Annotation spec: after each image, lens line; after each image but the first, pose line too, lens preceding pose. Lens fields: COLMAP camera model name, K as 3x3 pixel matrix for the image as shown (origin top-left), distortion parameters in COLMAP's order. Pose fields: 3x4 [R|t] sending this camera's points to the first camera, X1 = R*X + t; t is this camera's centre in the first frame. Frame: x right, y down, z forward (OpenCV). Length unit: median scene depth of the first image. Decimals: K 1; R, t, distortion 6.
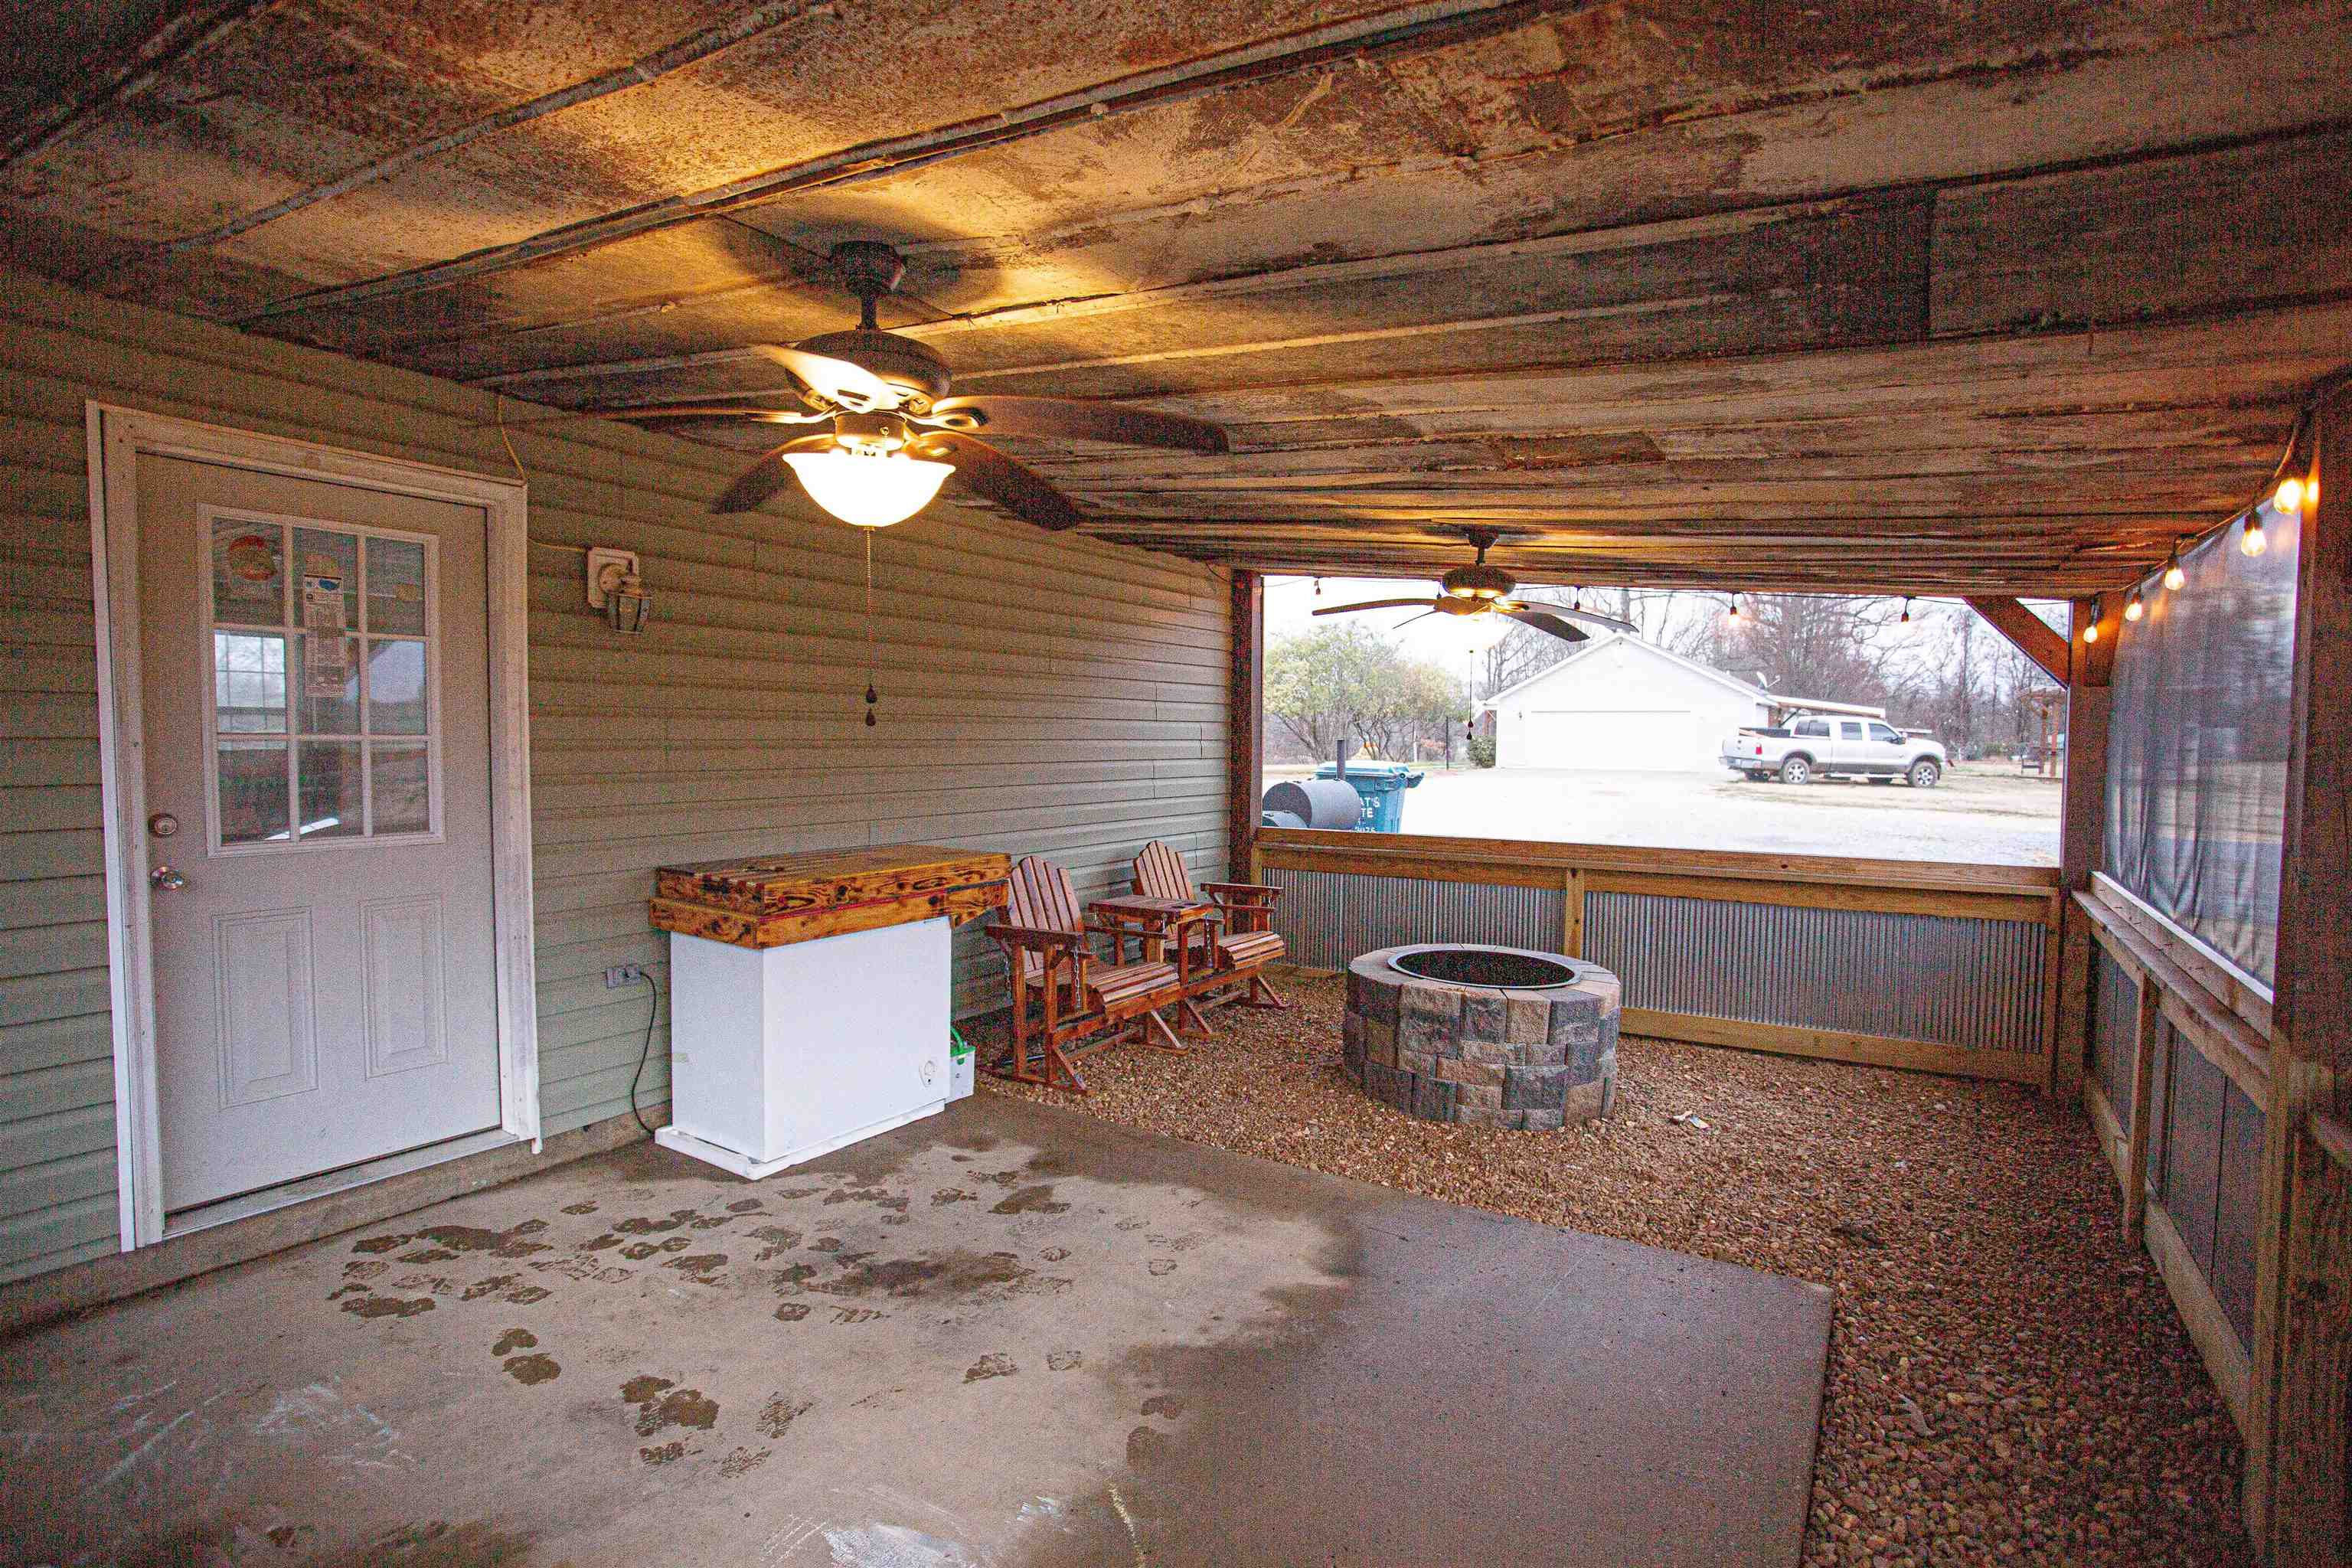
lens RADIAL K [[1145.2, 0, 1181.6], [0, 1145.2, 789.9], [0, 0, 1]] dist [-0.077504, 0.034647]
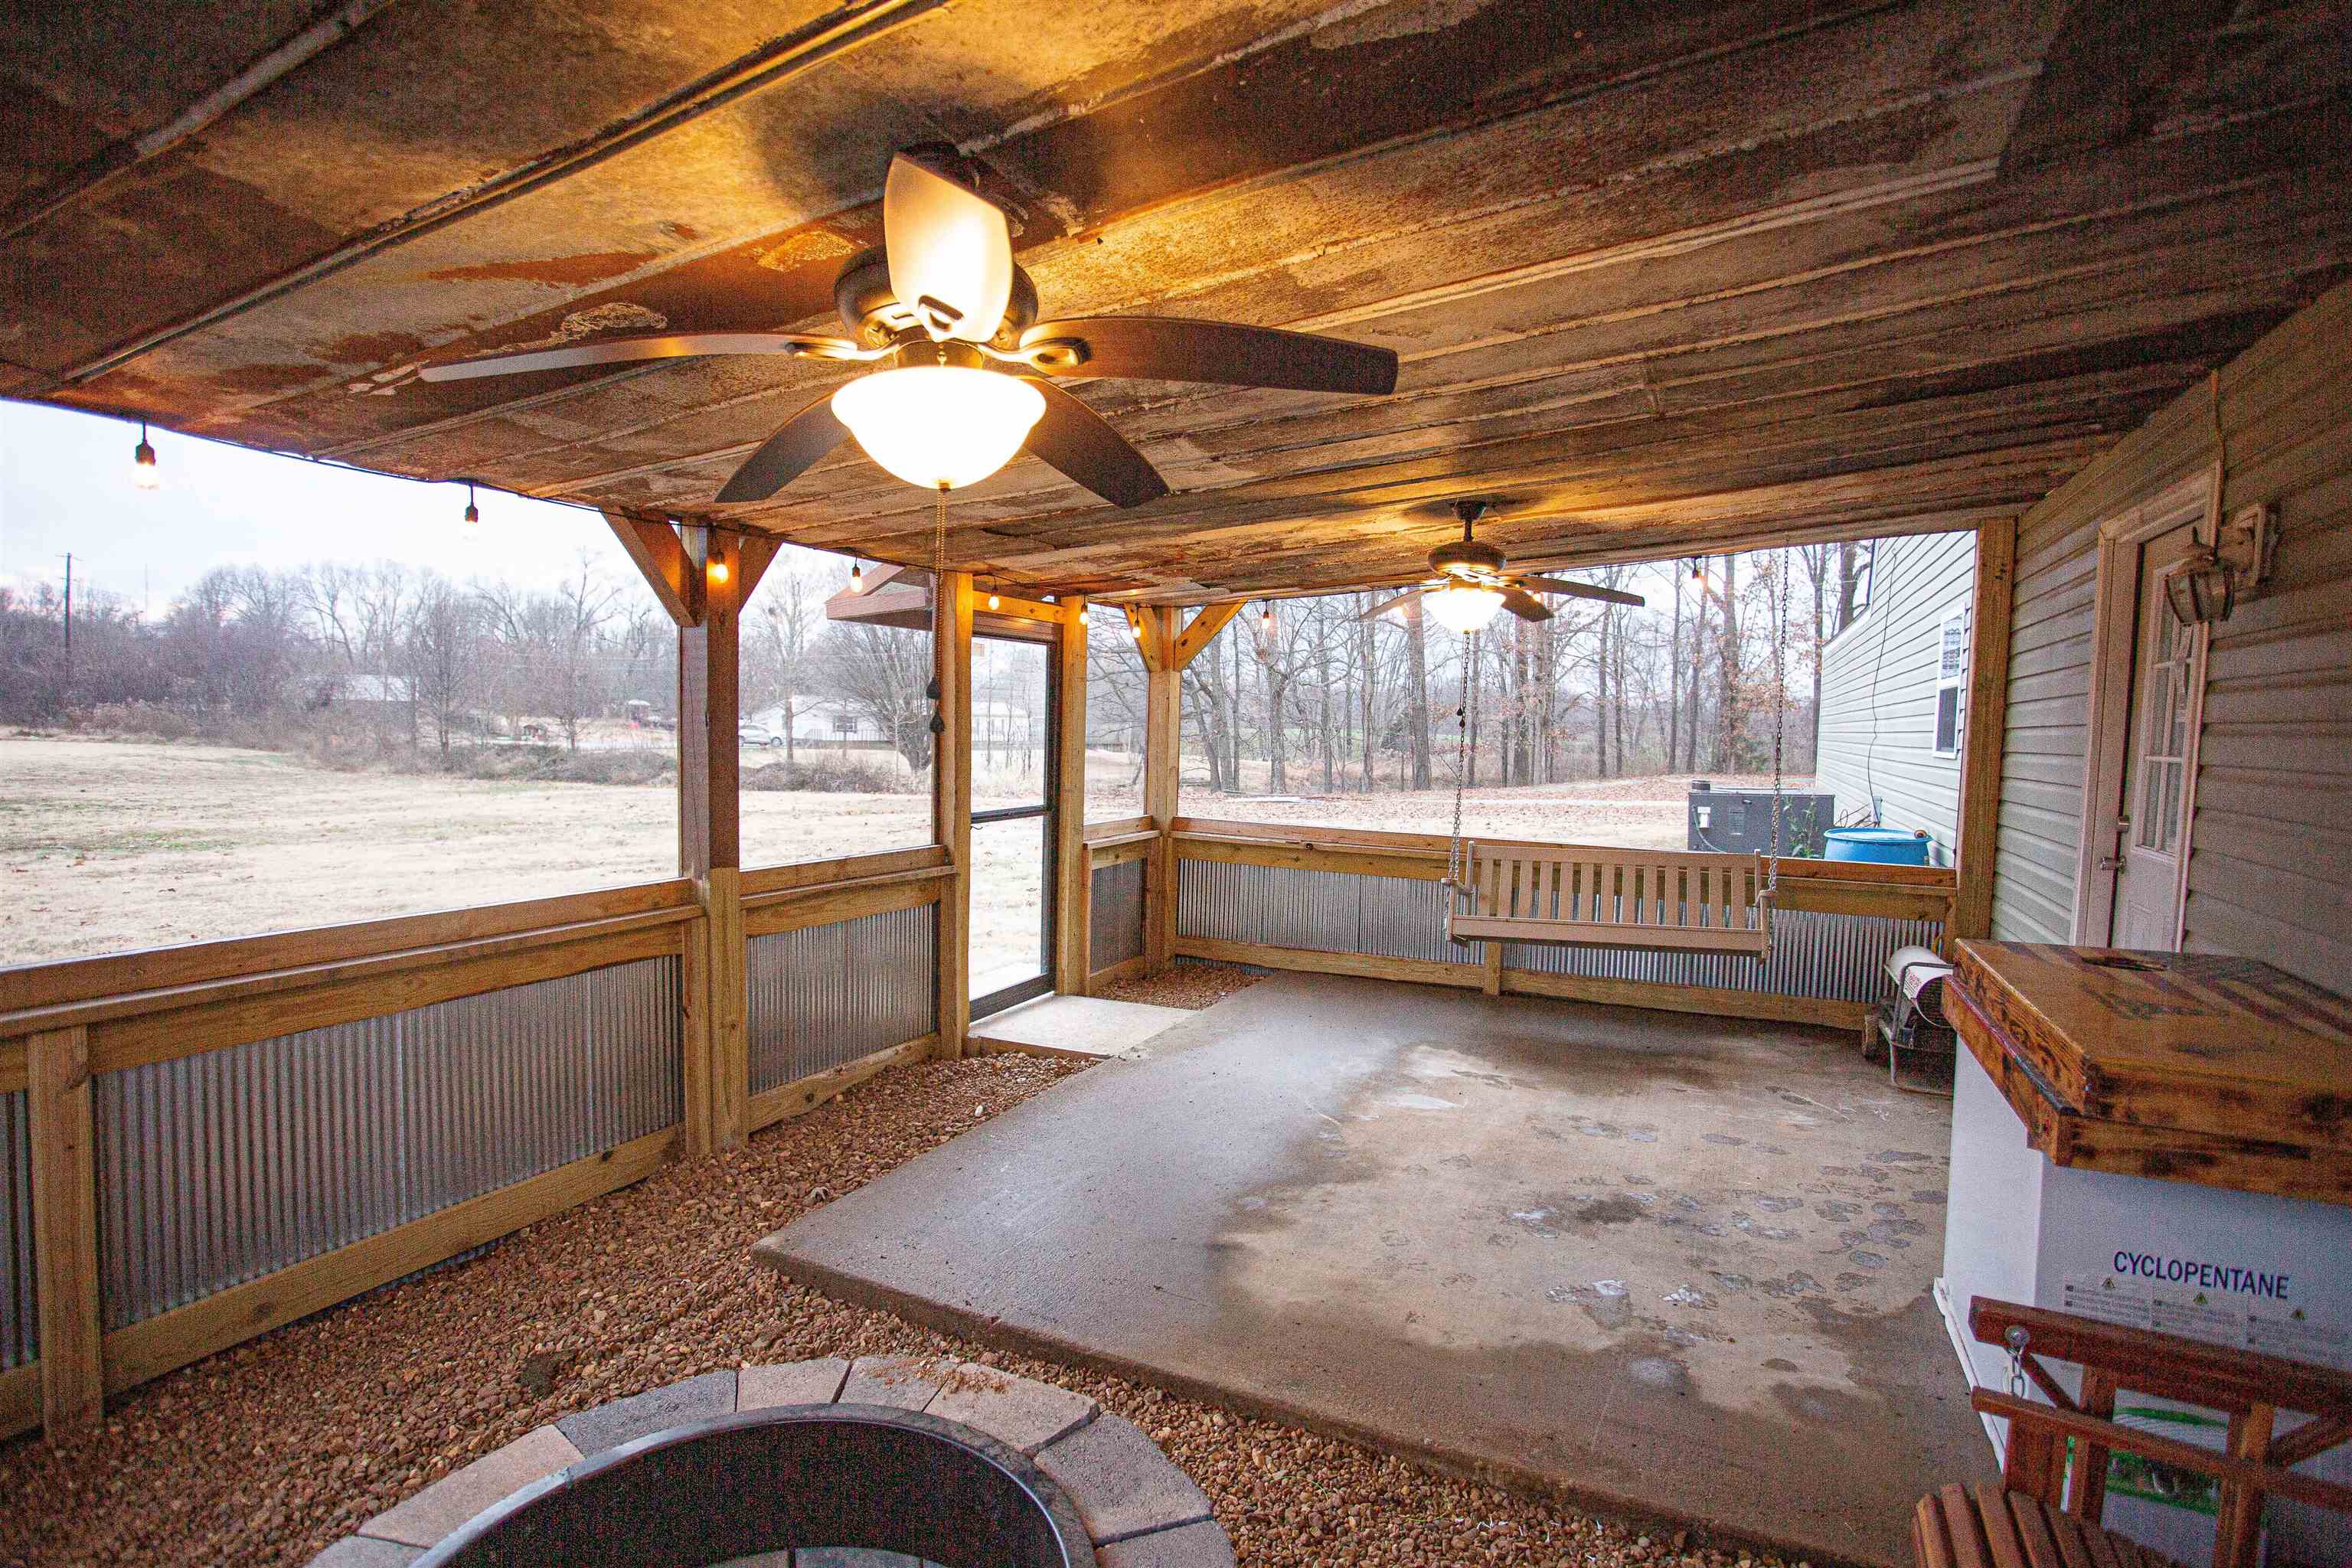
lens RADIAL K [[1145.2, 0, 1181.6], [0, 1145.2, 789.9], [0, 0, 1]] dist [-0.077504, 0.034647]
pose [[-0.992069, -0.018469, -0.124331, 0.319095], [-0.032892, 0.992824, 0.114969, -0.107345], [0.121316, 0.118147, -0.985558, 1.966675]]
